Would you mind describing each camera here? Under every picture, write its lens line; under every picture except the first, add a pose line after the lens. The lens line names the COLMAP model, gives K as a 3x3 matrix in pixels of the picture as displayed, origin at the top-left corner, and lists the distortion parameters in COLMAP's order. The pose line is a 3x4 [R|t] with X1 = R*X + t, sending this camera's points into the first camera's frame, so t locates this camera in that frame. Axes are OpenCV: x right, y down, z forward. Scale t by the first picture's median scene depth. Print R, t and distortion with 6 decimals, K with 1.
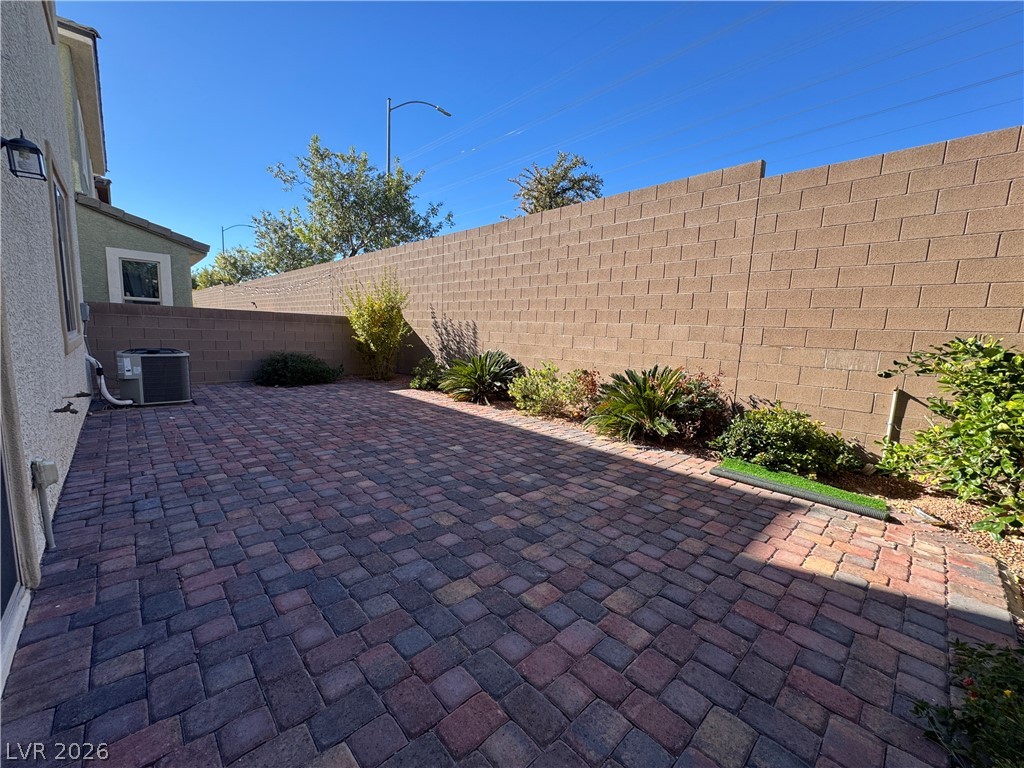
lens RADIAL K [[407.7, 0, 512.0], [0, 407.7, 384.0], [0, 0, 1]] dist [-0.002312, -0.000135]
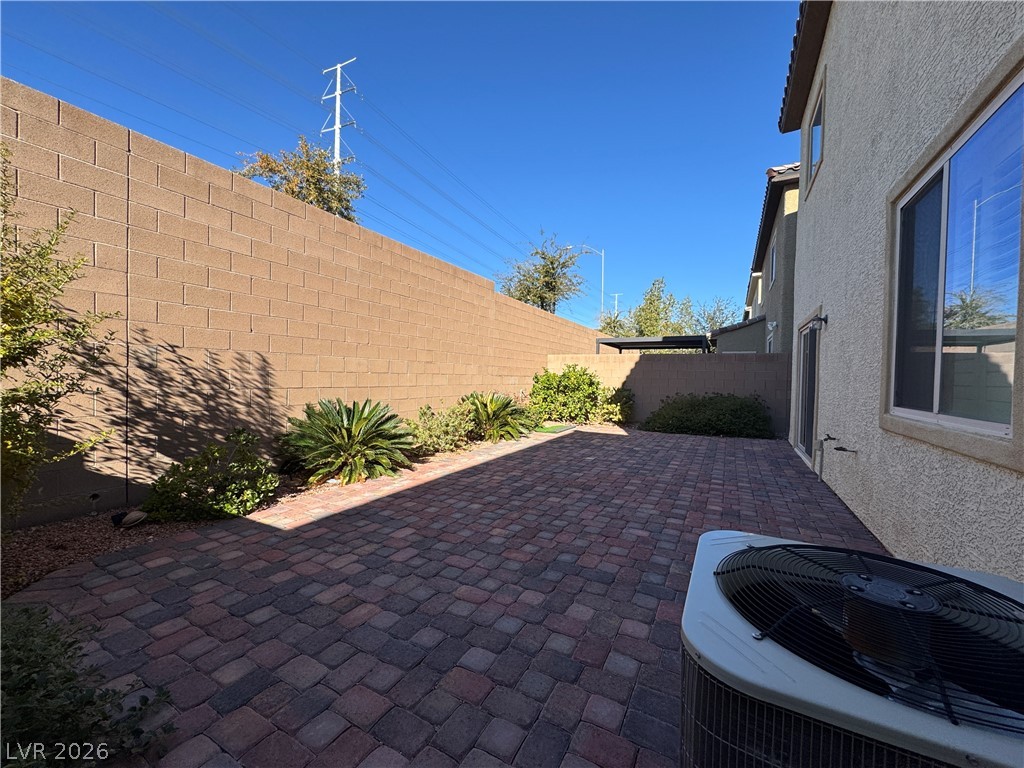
lens RADIAL K [[407.7, 0, 512.0], [0, 407.7, 384.0], [0, 0, 1]] dist [-0.002312, -0.000135]
pose [[-0.311100, -0.066789, 0.948027, -0.666783], [0.091389, 0.990802, 0.099793, -0.128704], [-0.945973, 0.117684, -0.302135, 0.797533]]
